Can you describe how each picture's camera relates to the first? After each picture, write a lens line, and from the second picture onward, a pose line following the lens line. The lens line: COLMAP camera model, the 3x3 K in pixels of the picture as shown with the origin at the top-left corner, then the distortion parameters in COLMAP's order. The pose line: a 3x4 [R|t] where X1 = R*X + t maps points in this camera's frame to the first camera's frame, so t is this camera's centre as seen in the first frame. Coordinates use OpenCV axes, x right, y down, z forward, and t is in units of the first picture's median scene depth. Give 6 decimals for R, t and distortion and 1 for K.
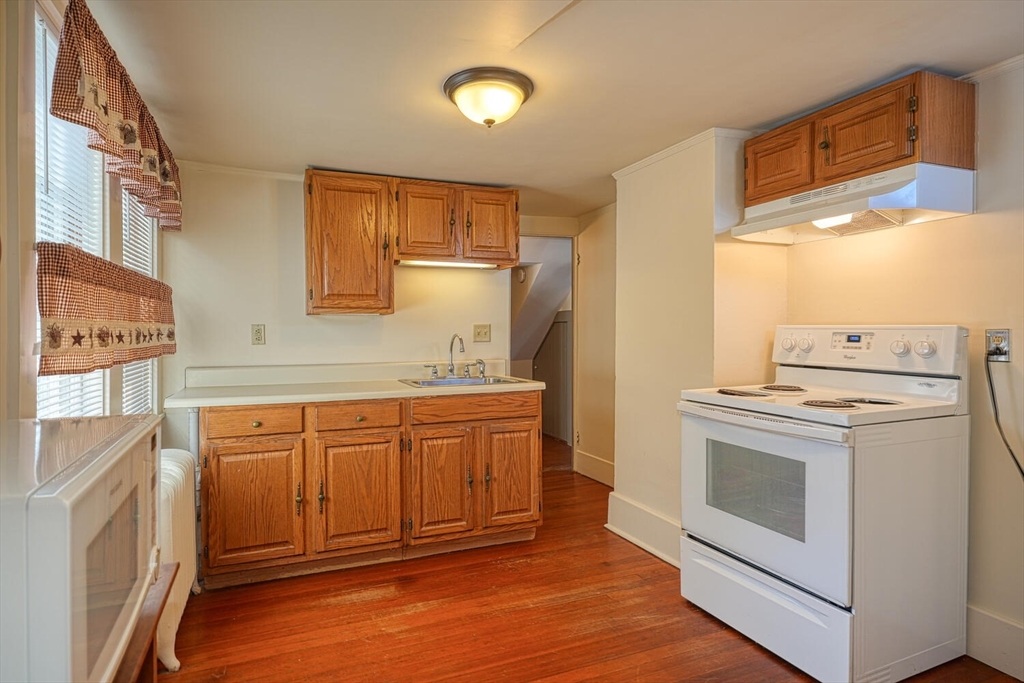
lens RADIAL K [[571.5, 0, 511.0], [0, 571.5, 335.8], [0, 0, 1]] dist [0.004342, -0.001658]
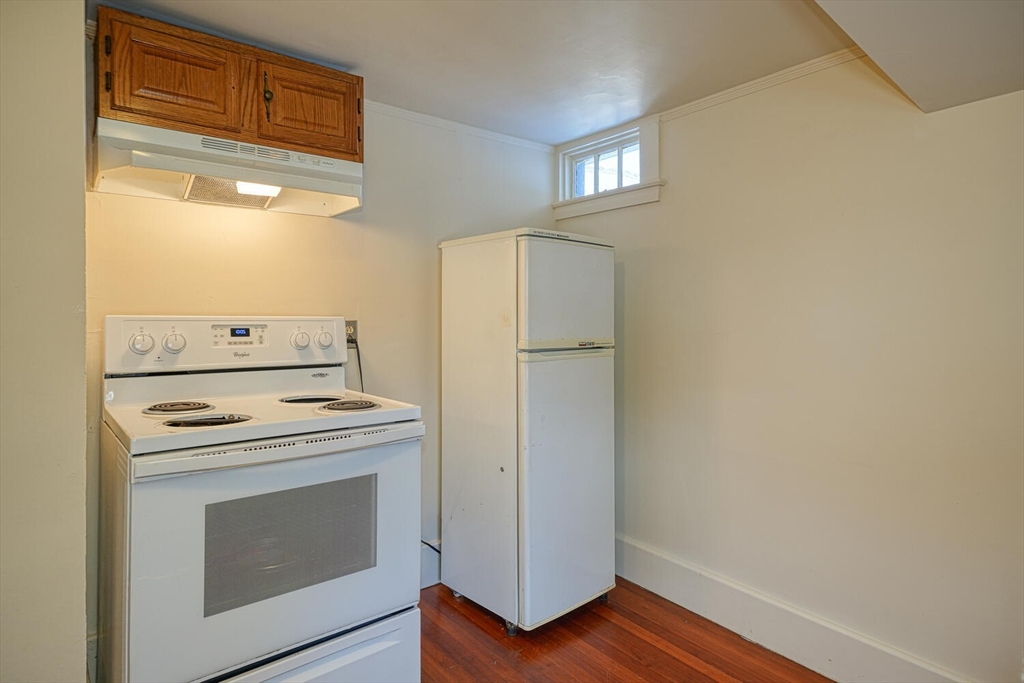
lens RADIAL K [[571.5, 0, 515.7], [0, 571.5, 316.5], [0, 0, 1]] dist [0.004342, -0.001658]
pose [[-0.270940, 0.004162, 0.962587, -0.317608], [0.011621, 0.999932, -0.001053, -0.012475], [-0.962526, 0.010901, -0.270970, 0.848194]]
